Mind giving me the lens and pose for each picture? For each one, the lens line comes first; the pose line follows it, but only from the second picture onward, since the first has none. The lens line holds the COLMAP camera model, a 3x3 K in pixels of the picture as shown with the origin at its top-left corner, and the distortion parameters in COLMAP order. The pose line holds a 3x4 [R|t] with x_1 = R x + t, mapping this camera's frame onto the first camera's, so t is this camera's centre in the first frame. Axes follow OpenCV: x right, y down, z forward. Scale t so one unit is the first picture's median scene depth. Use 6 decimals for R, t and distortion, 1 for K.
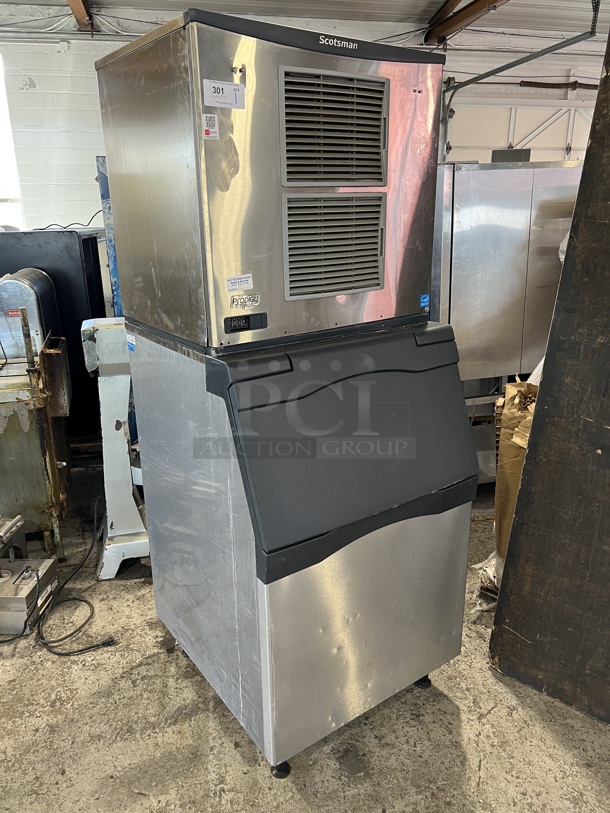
lens RADIAL K [[610.4, 0, 308.9], [0, 610.4, 406.5], [0, 0, 1]] dist [0.033556, -0.044052]
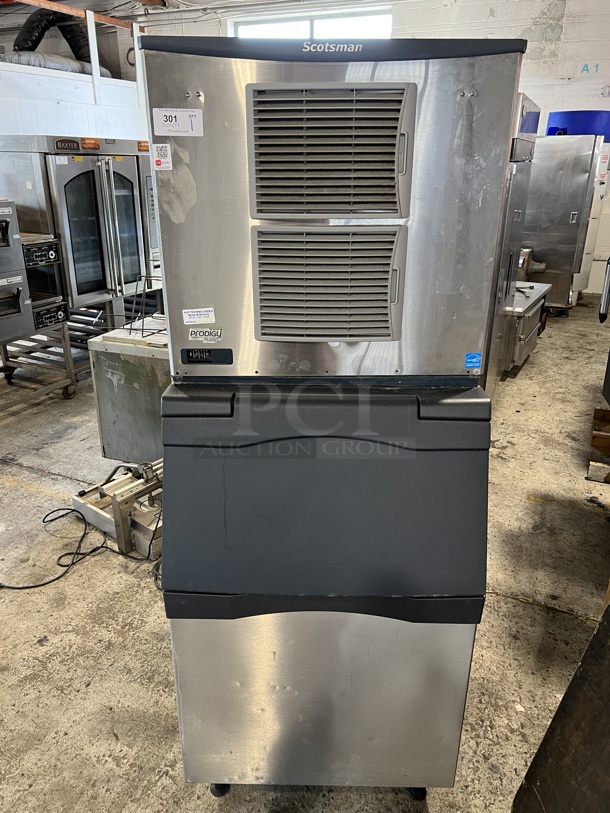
lens RADIAL K [[610.4, 0, 303.7], [0, 610.4, 406.4], [0, 0, 1]] dist [0.033556, -0.044052]
pose [[0.805325, 0.243062, -0.540715, 0.526073], [-0.201852, 0.970011, 0.135406, -0.208645], [0.557411, 0.000099, 0.830236, 0.269702]]
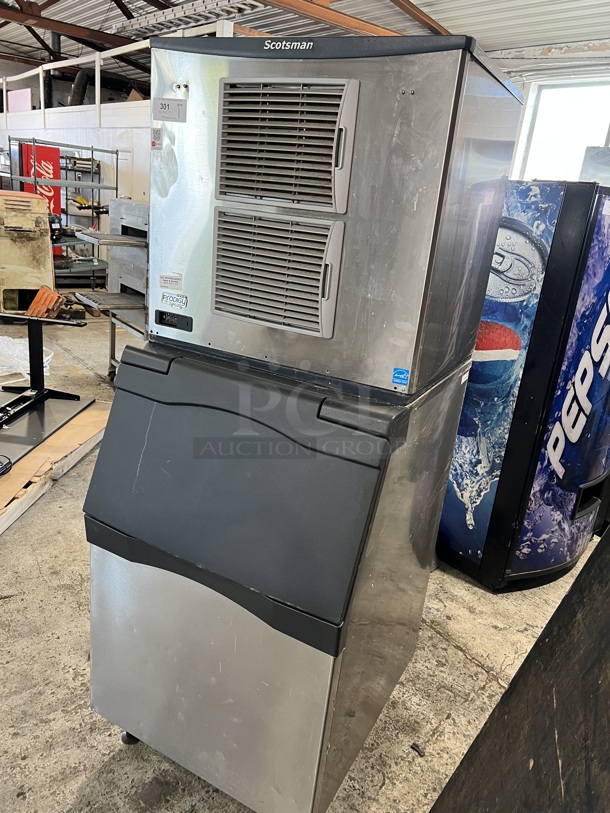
lens RADIAL K [[610.4, 0, 307.7], [0, 610.4, 403.0], [0, 0, 1]] dist [0.033556, -0.044052]
pose [[0.436142, 0.346584, -0.830457, 0.878445], [-0.387013, 0.905392, 0.174605, -0.266711], [0.812405, 0.245245, 0.529012, 0.622270]]
